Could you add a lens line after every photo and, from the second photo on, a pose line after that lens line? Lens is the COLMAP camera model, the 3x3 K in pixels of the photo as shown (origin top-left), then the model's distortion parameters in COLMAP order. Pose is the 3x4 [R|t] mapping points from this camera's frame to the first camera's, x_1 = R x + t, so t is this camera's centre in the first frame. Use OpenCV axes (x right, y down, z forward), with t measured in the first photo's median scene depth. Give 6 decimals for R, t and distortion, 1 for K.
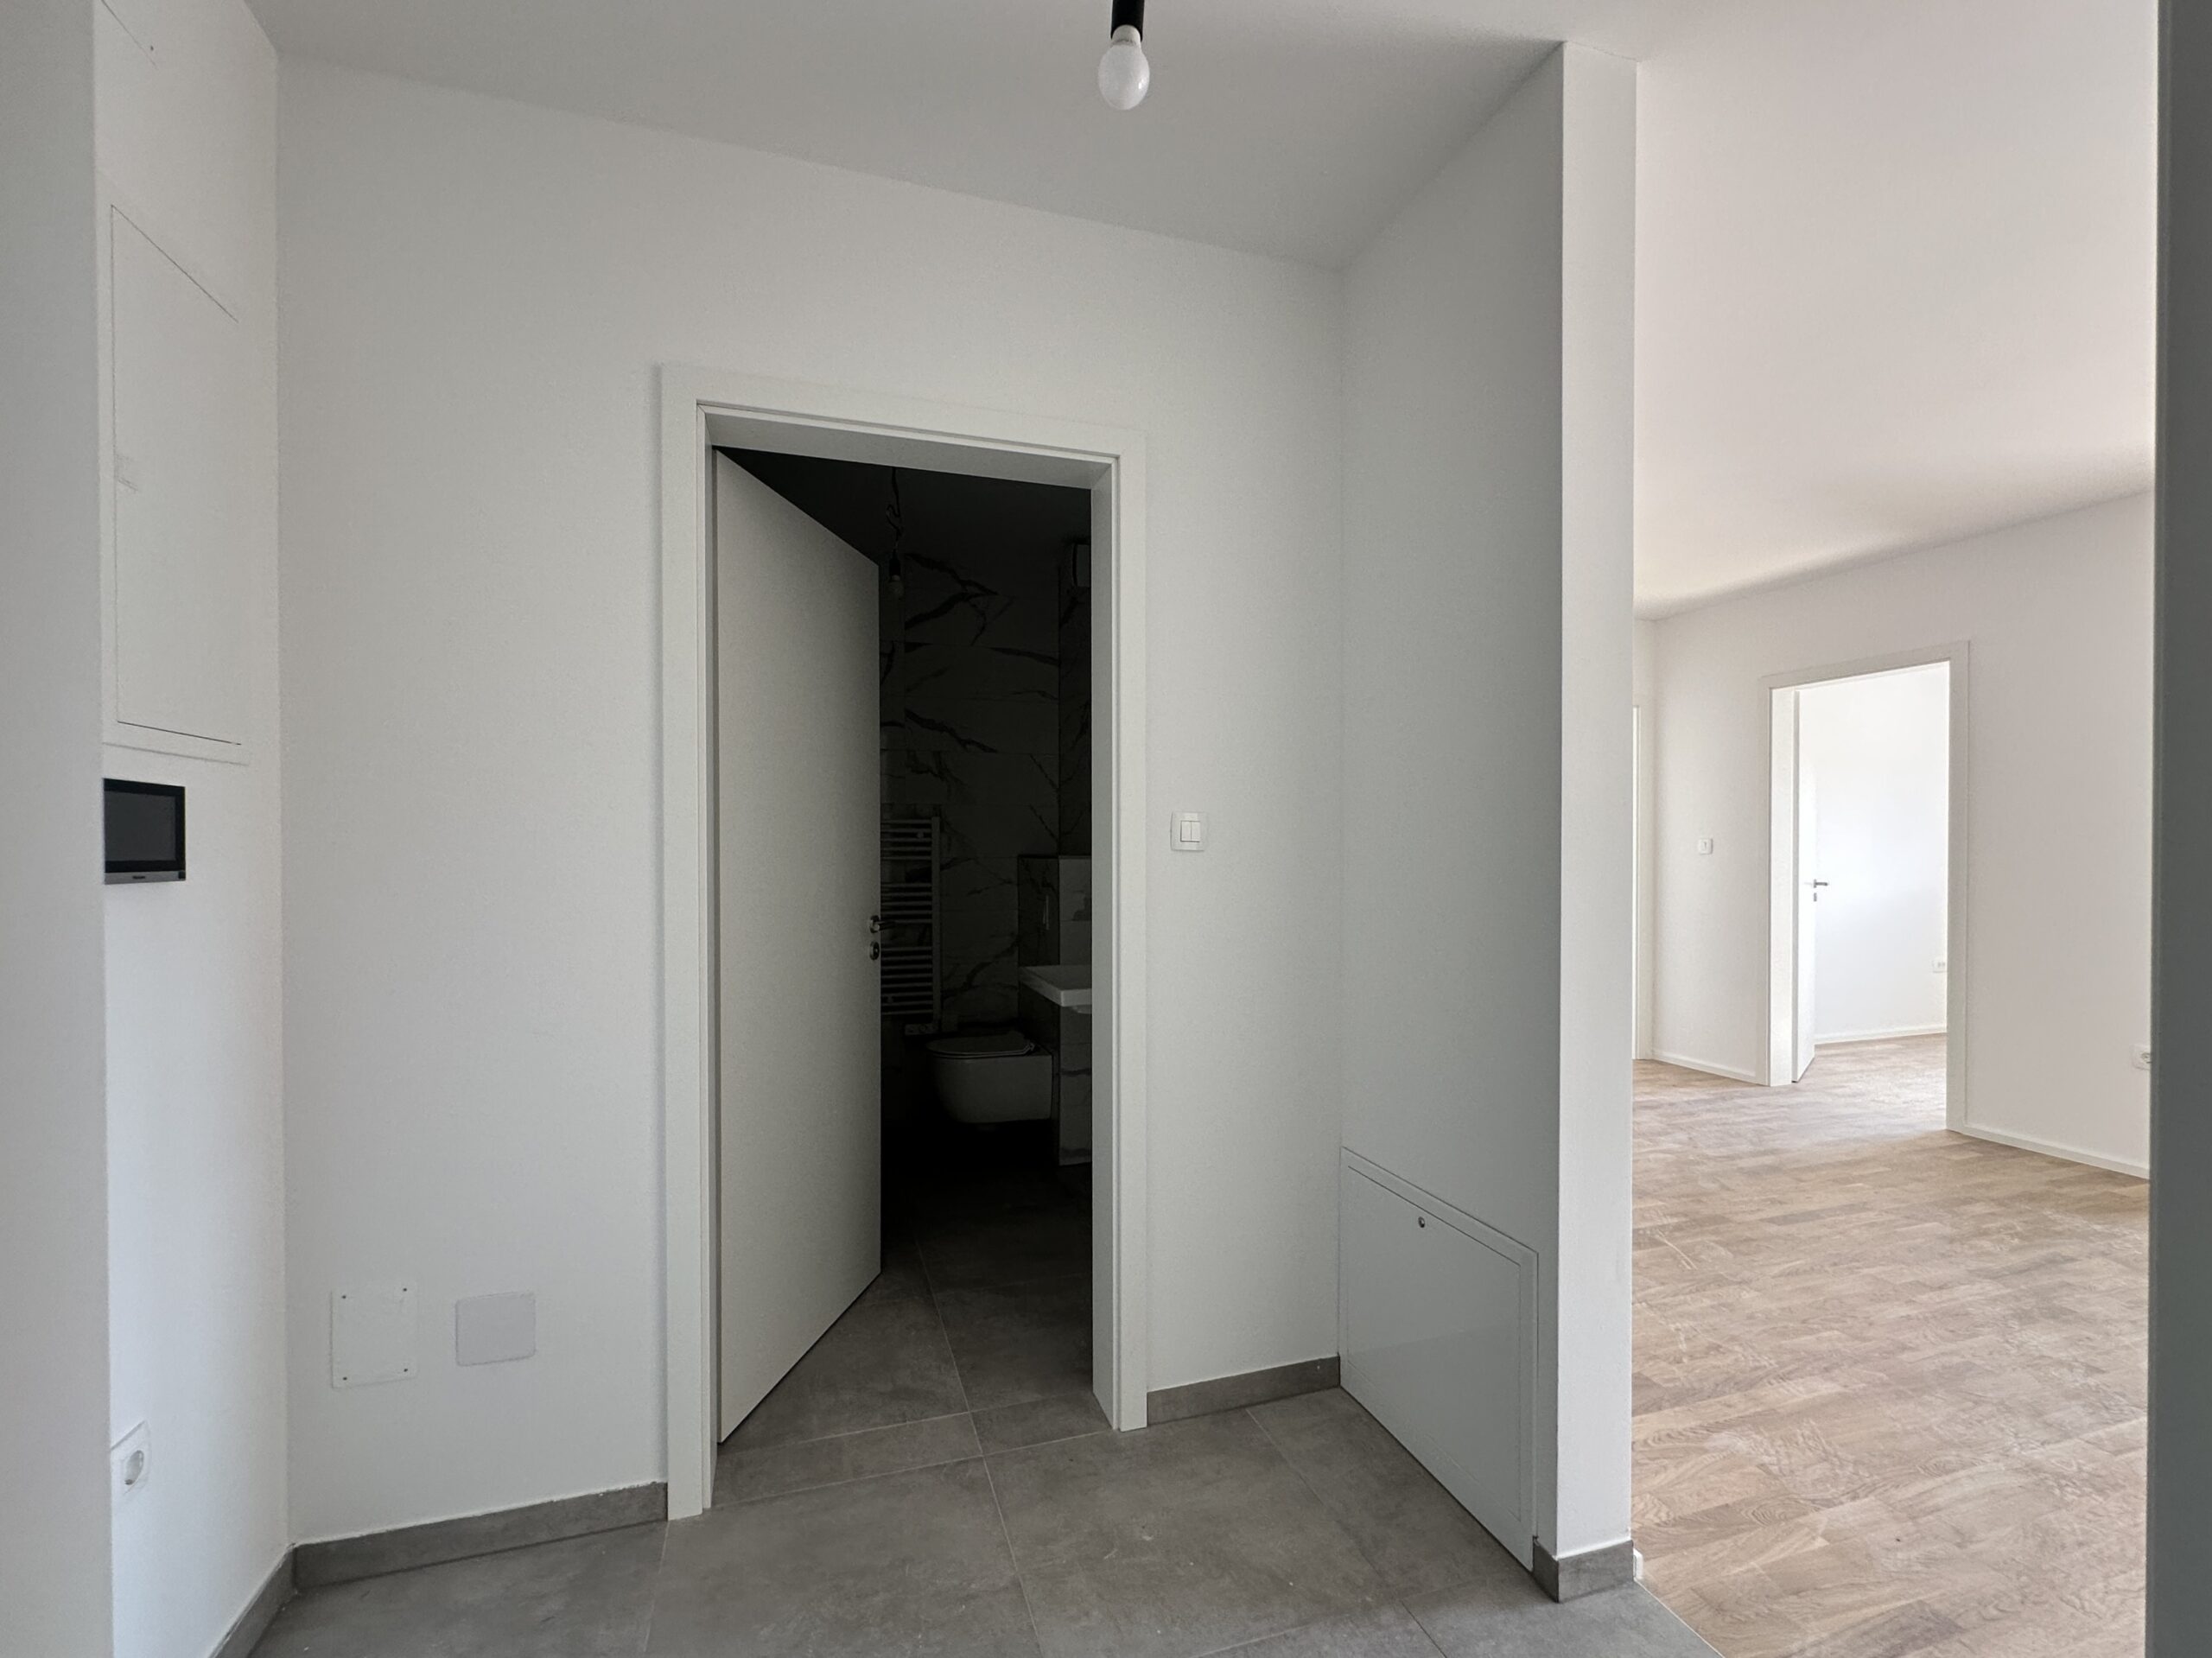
lens RADIAL K [[919.5, 0, 1135.7], [0, 919.5, 864.0], [0, 0, 1]] dist [-0.003237, 0.000271]
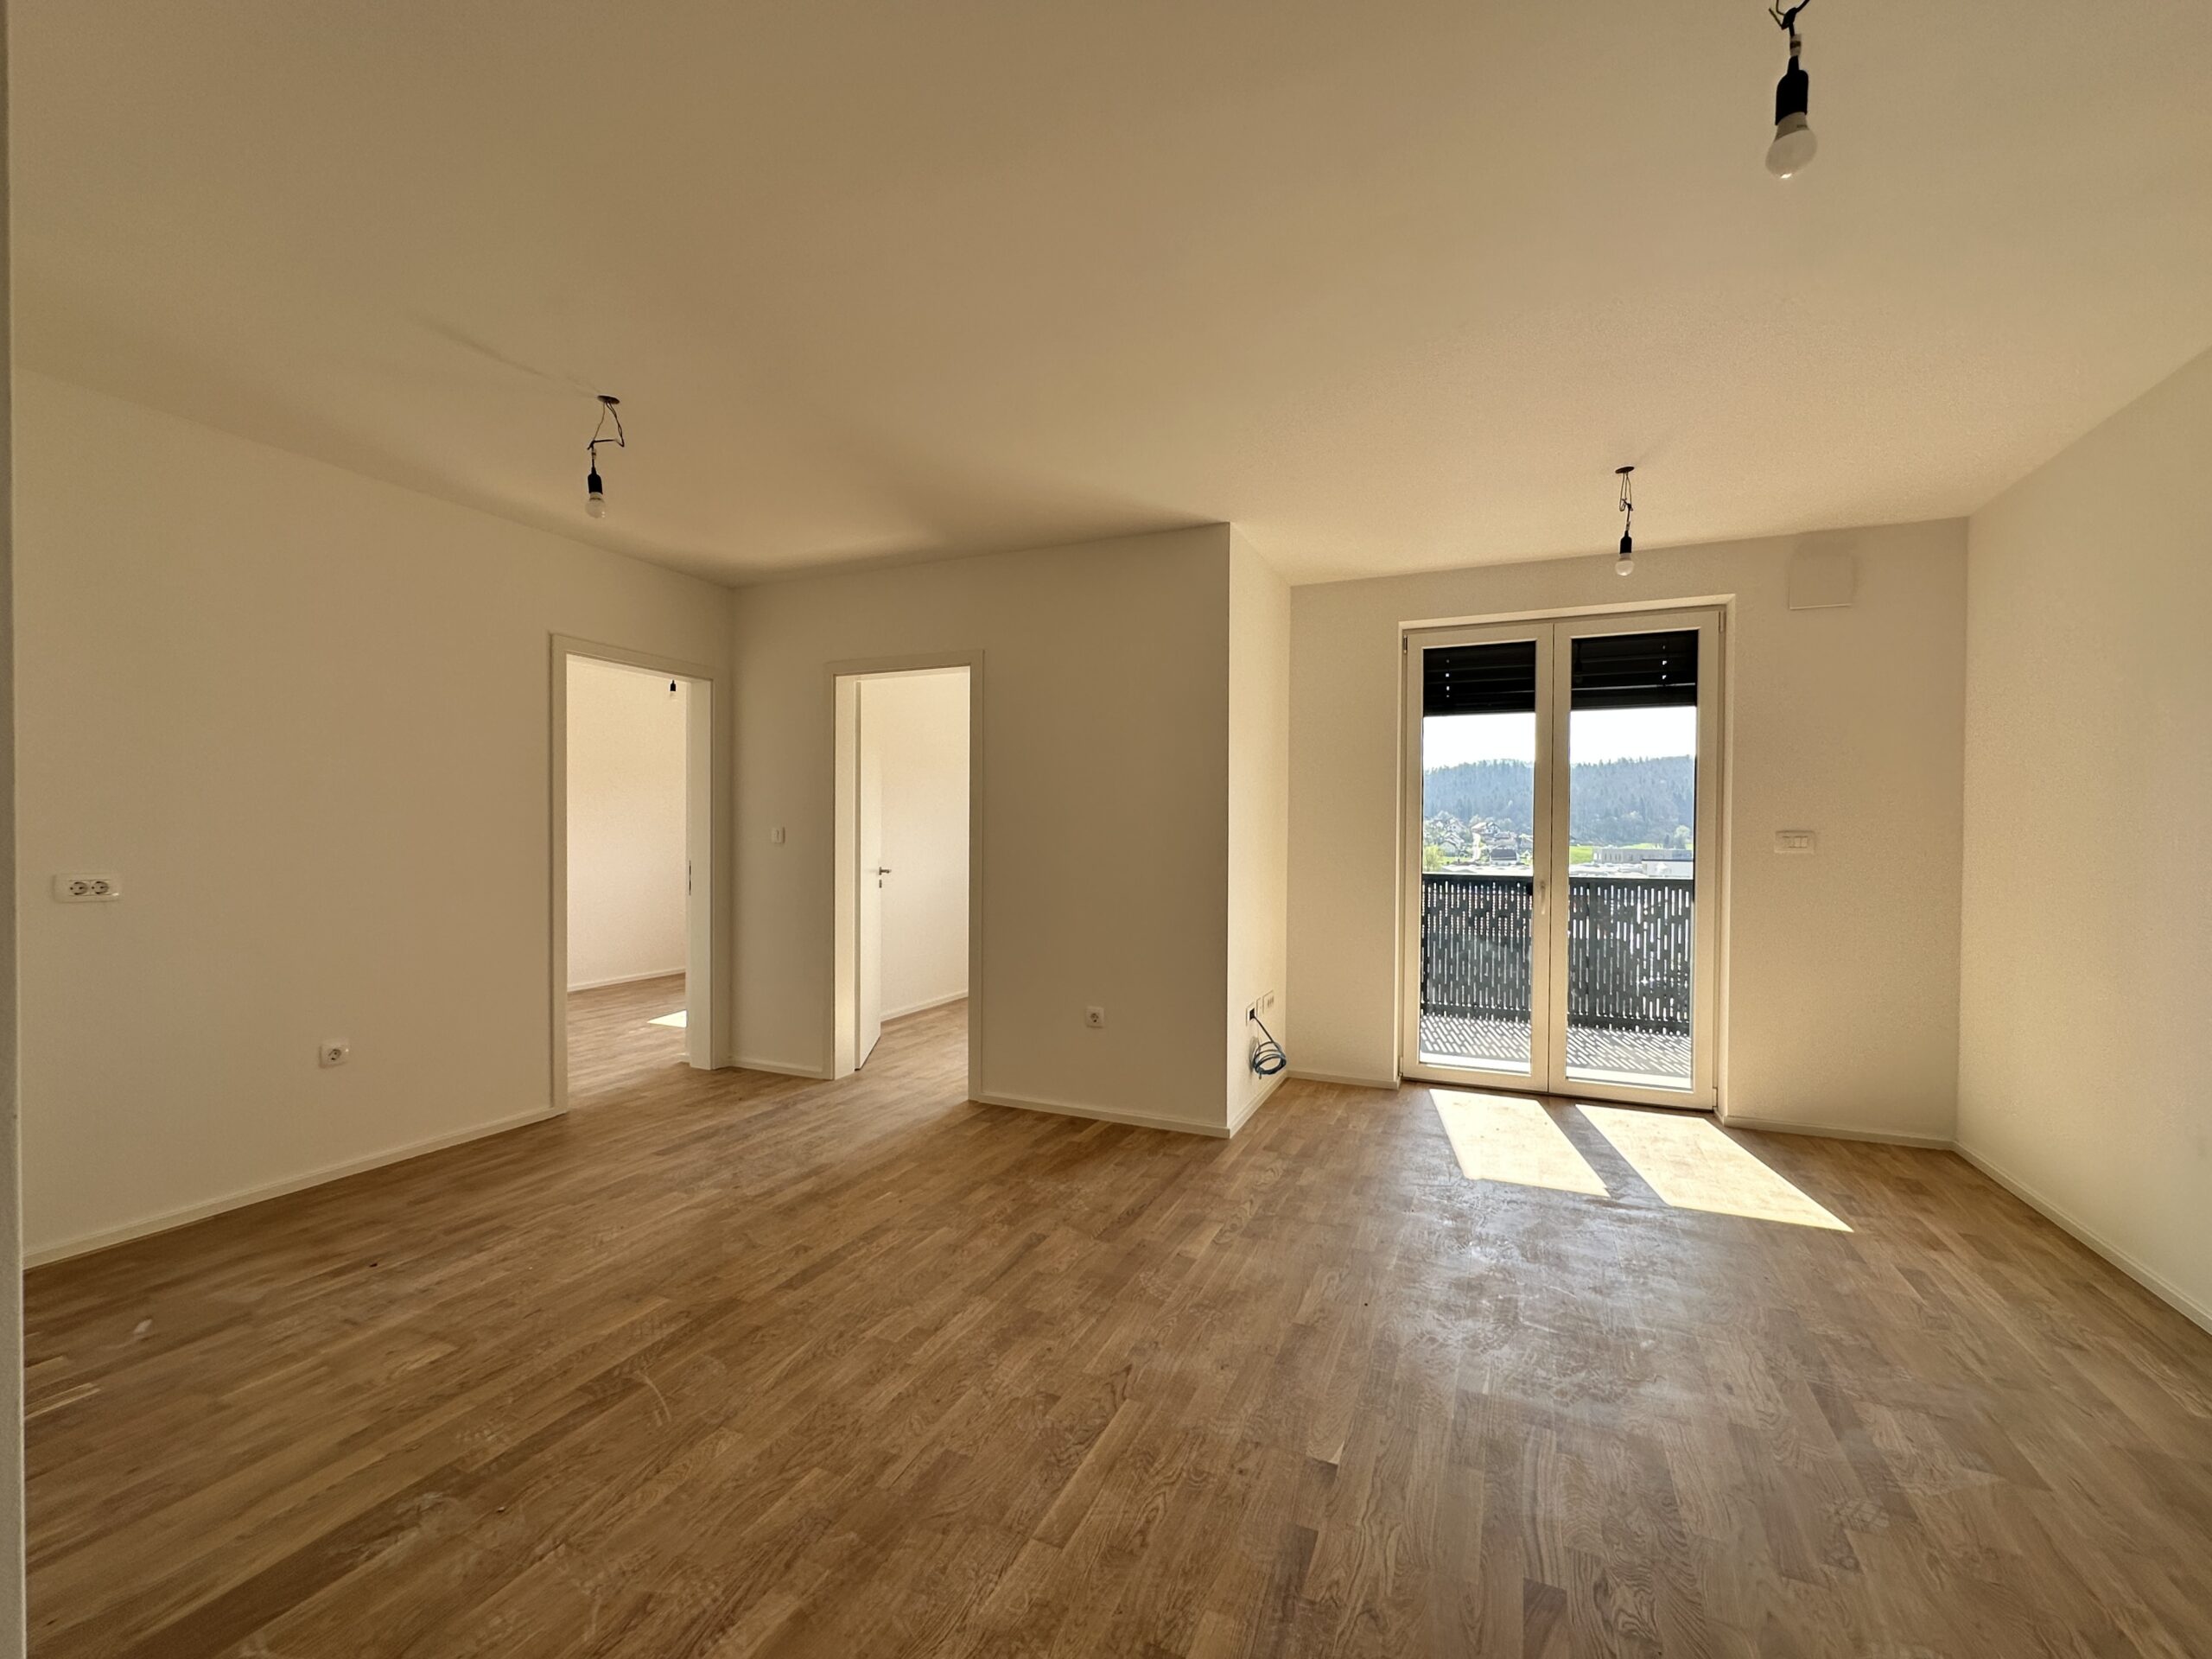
lens RADIAL K [[895.5, 0, 1086.1], [0, 895.5, 830.1], [0, 0, 1]] dist [-0.001874, 0.000482]
pose [[0.681576, 0.010218, 0.731676, 0.255428], [0.003398, 0.999848, -0.017128, -0.010509], [-0.731739, 0.014160, 0.681438, 0.221024]]
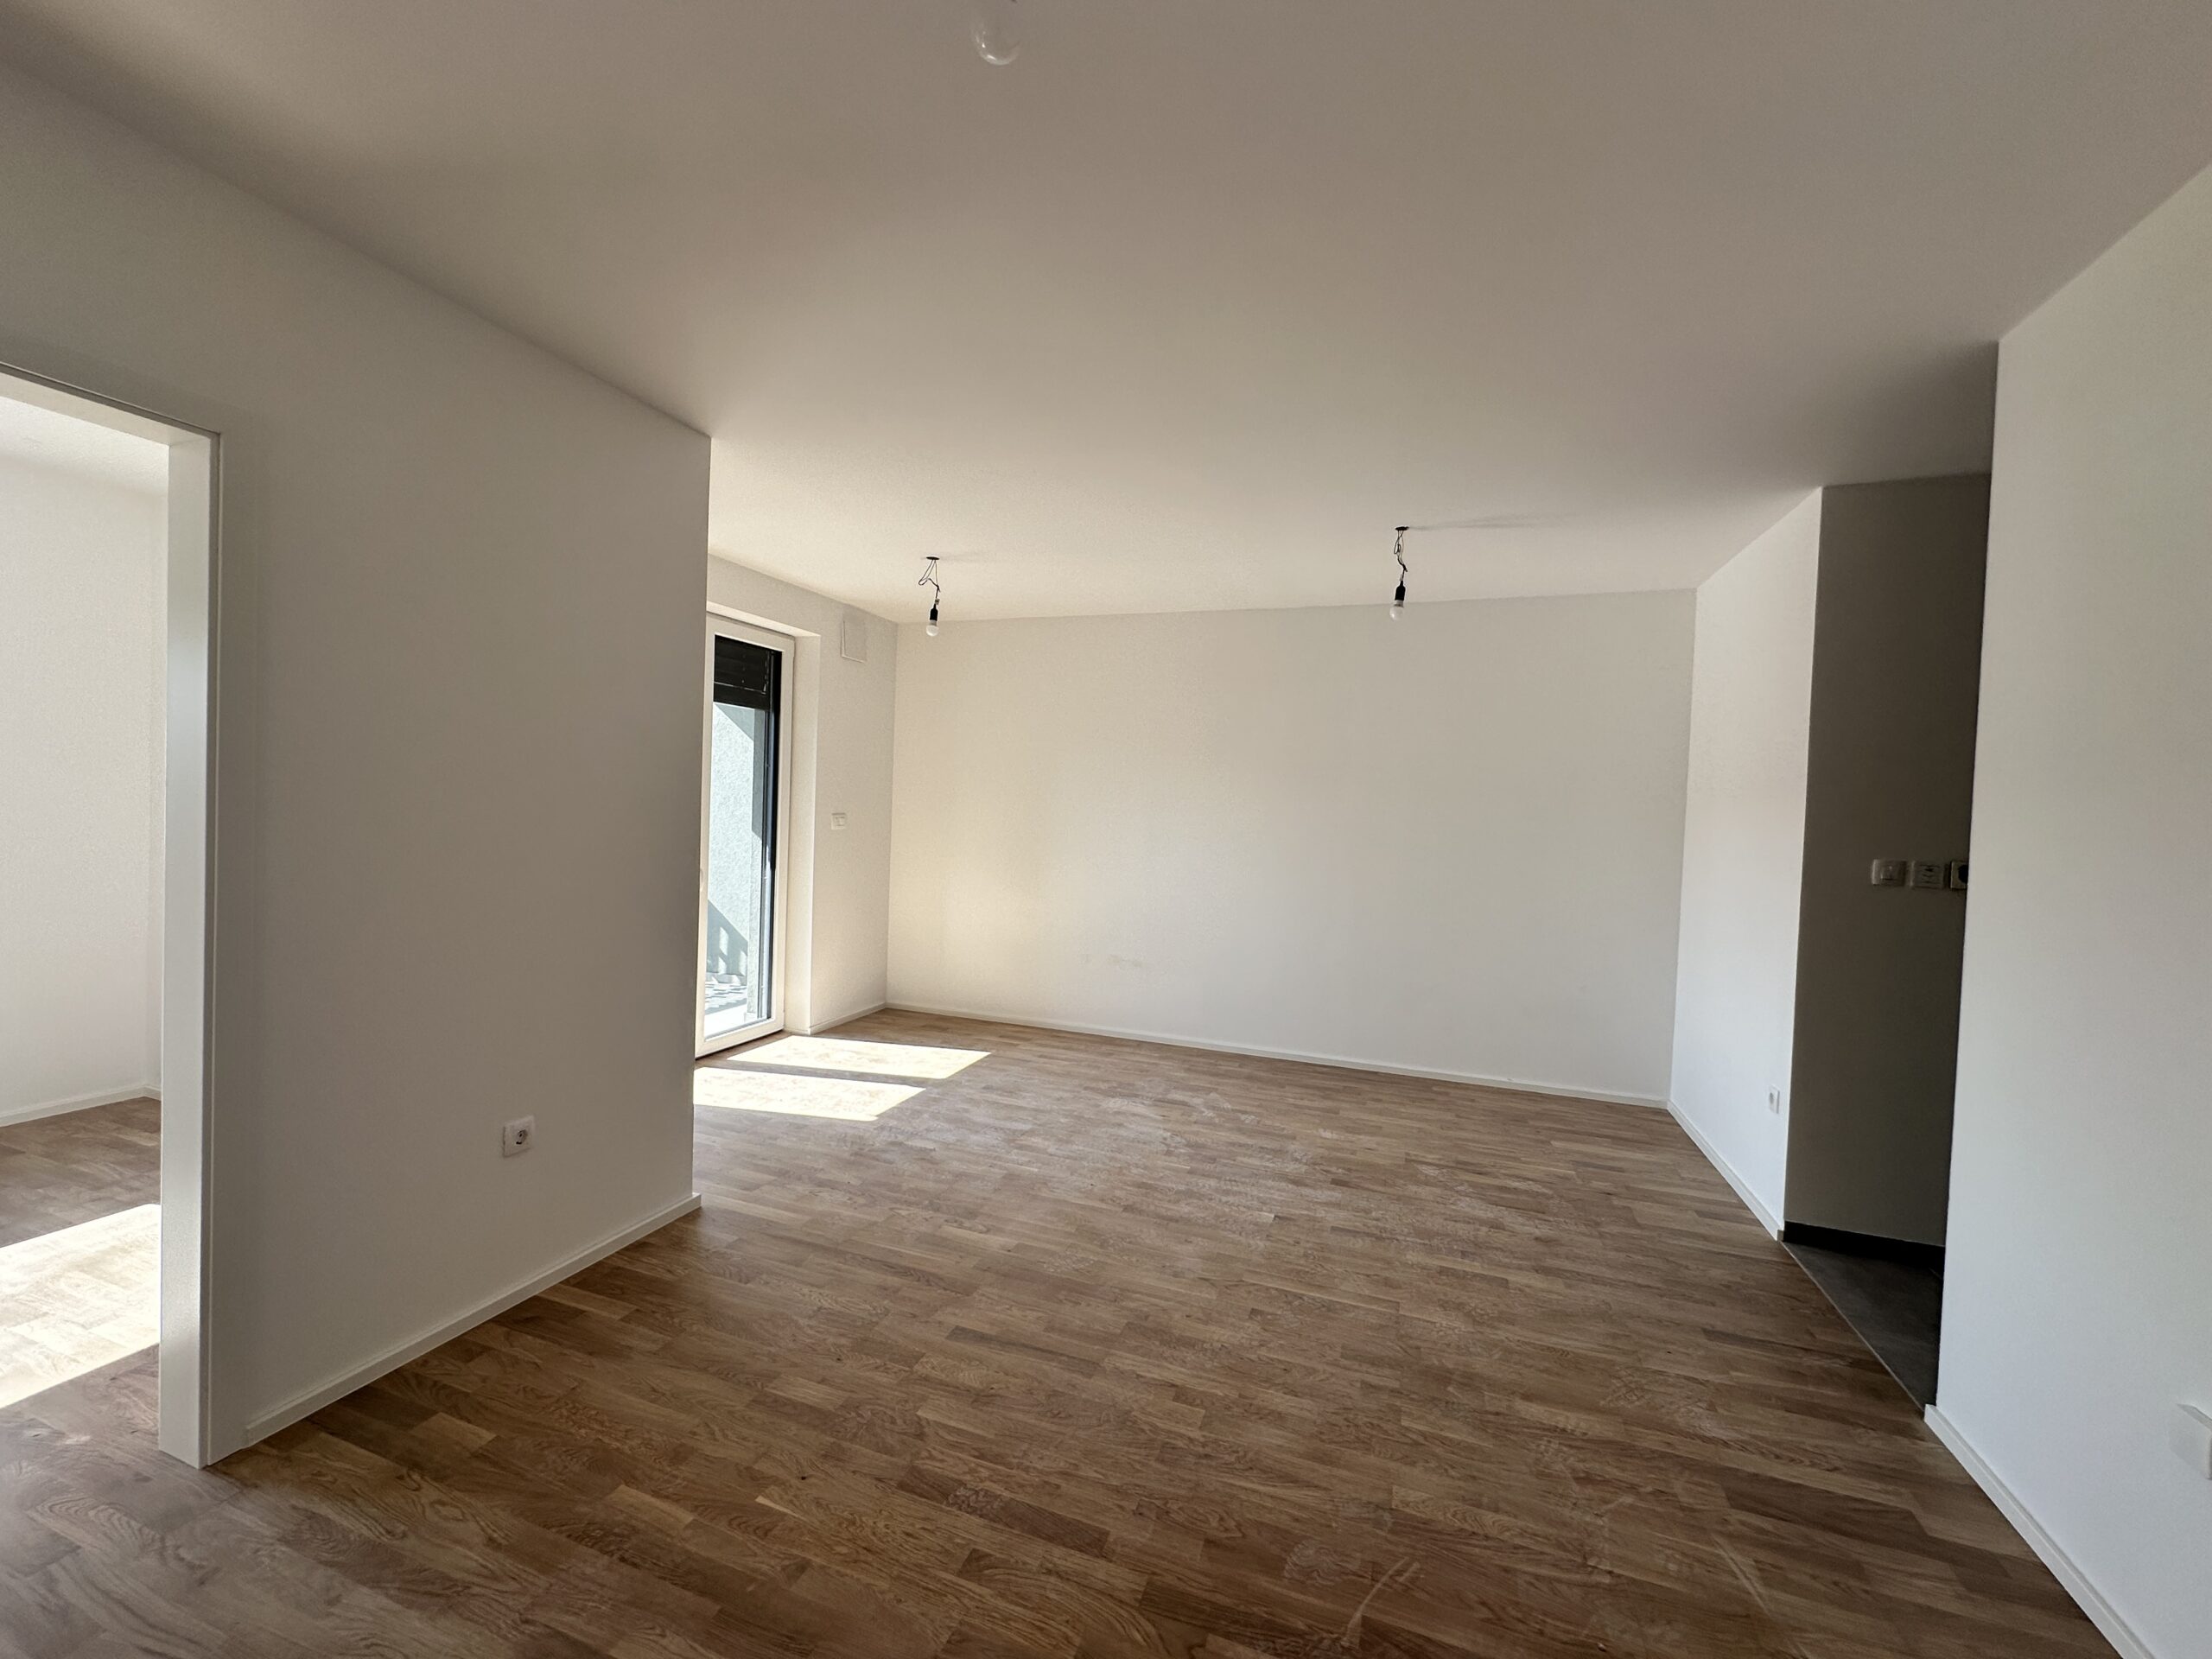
lens RADIAL K [[895.5, 0, 1095.2], [0, 895.5, 827.5], [0, 0, 1]] dist [-0.001874, 0.000482]
pose [[-0.782621, -0.041600, 0.621106, 0.338086], [-0.025873, 0.999076, 0.034315, -0.069177], [-0.621960, 0.010785, -0.782975, 1.319570]]
